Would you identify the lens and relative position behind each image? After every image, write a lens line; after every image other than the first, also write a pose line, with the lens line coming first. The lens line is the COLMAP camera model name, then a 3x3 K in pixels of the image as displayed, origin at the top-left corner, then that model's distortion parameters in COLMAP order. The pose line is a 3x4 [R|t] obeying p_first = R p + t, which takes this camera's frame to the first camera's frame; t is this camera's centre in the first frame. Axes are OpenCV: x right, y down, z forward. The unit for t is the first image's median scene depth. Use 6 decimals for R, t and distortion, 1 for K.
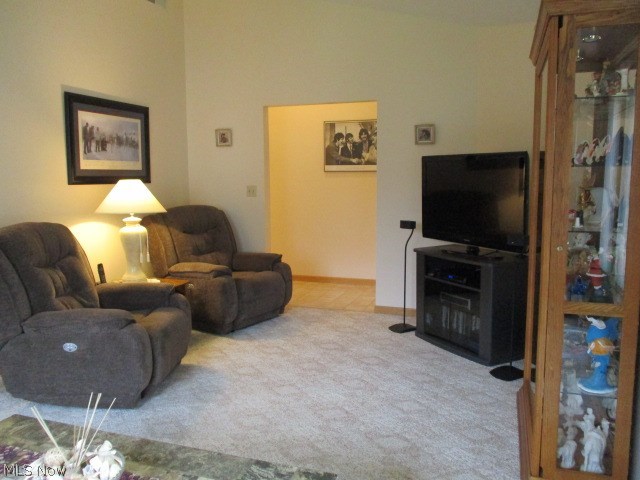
lens RADIAL K [[535.7, 0, 320.0], [0, 535.7, 240.0], [0, 0, 1]] dist [-0.022591, 0.002893]
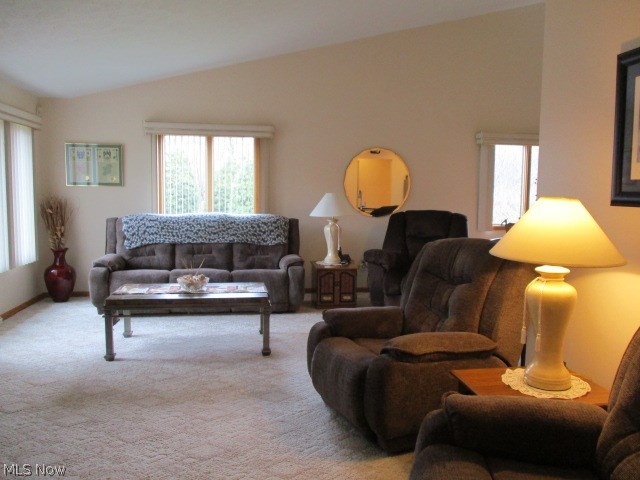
lens RADIAL K [[535.7, 0, 320.0], [0, 535.7, 240.0], [0, 0, 1]] dist [-0.022591, 0.002893]
pose [[-0.881731, 0.032469, -0.470634, 0.149899], [-0.068598, 0.978201, 0.196003, -0.199065], [0.466738, 0.205106, -0.860283, 1.689262]]
